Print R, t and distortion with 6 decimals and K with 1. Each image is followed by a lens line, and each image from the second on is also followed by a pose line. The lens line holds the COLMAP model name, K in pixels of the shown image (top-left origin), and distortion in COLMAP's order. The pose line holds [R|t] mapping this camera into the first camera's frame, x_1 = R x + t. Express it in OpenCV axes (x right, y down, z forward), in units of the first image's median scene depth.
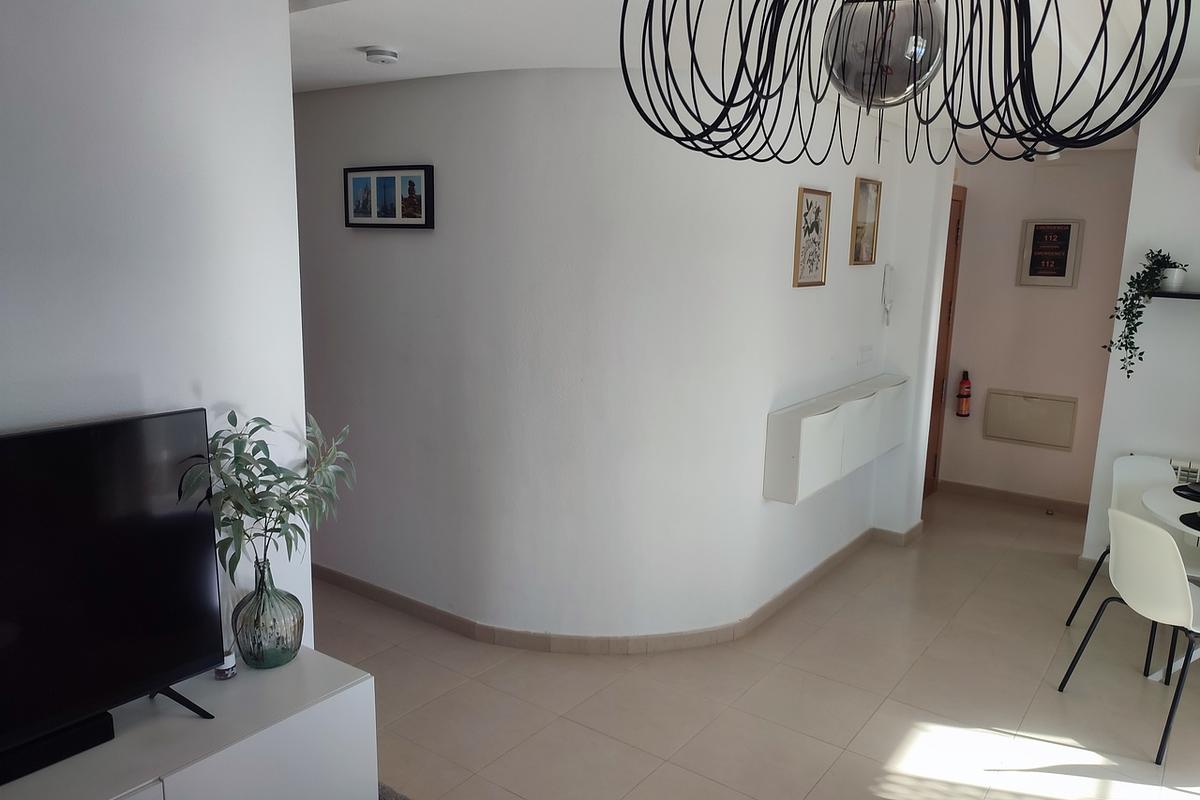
lens RADIAL K [[868.2, 0, 600.0], [0, 868.2, 400.0], [0, 0, 1]] dist [0.017816, -0.008456]
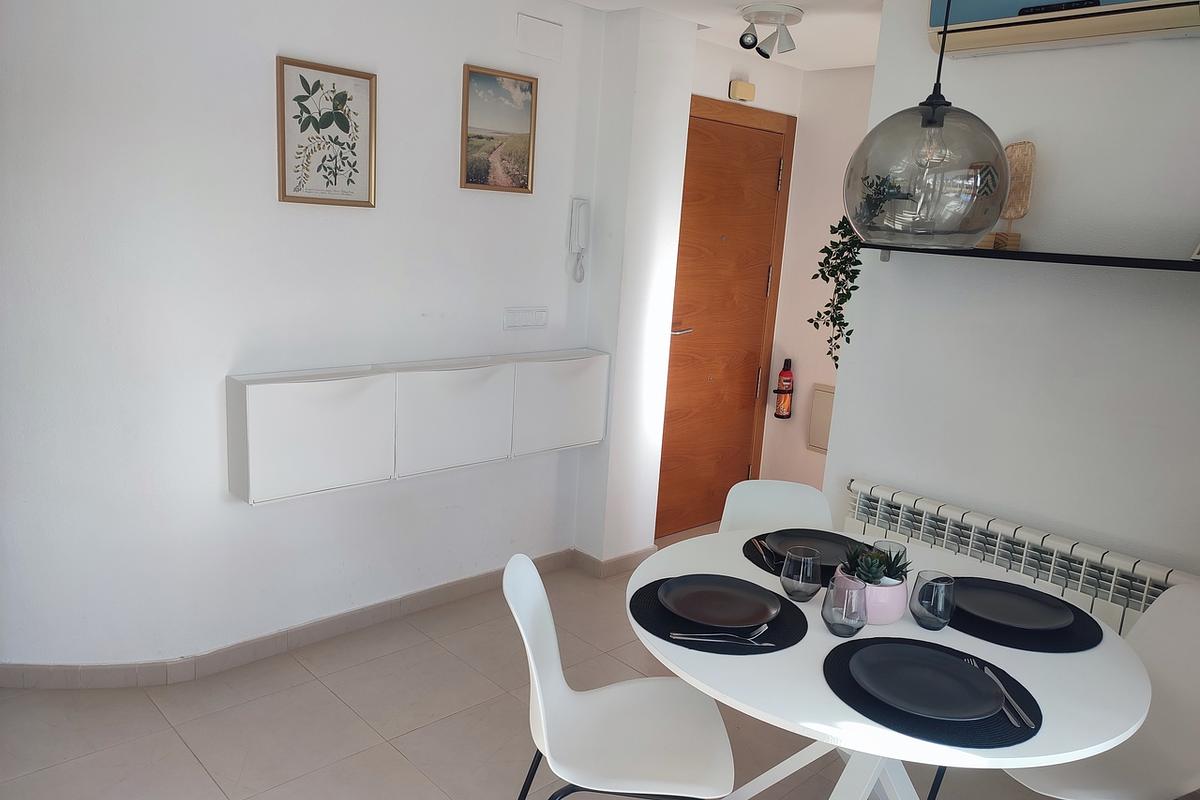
lens RADIAL K [[876.4, 0, 600.0], [0, 876.4, 400.0], [0, 0, 1]] dist [0.019146, -0.001910]
pose [[0.983470, 0.073390, -0.165535, 0.542380], [-0.071152, 0.997276, 0.019419, -0.000617], [0.166509, -0.007320, 0.986013, 0.296680]]
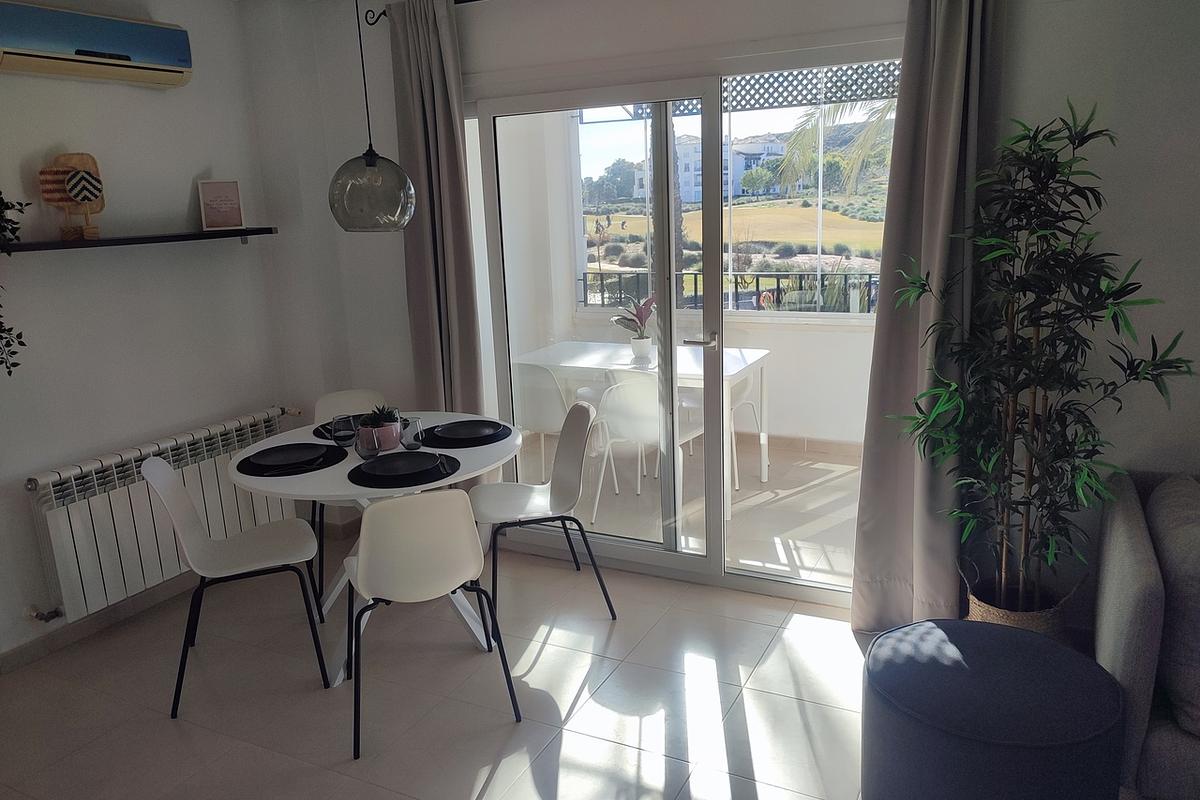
lens RADIAL K [[868.2, 0, 600.0], [0, 868.2, 400.0], [0, 0, 1]] dist [0.017816, -0.008456]
pose [[-0.159487, -0.244628, 0.956410, -0.123651], [0.207799, 0.938786, 0.274772, -0.099215], [-0.965082, 0.242563, -0.098891, 0.633299]]
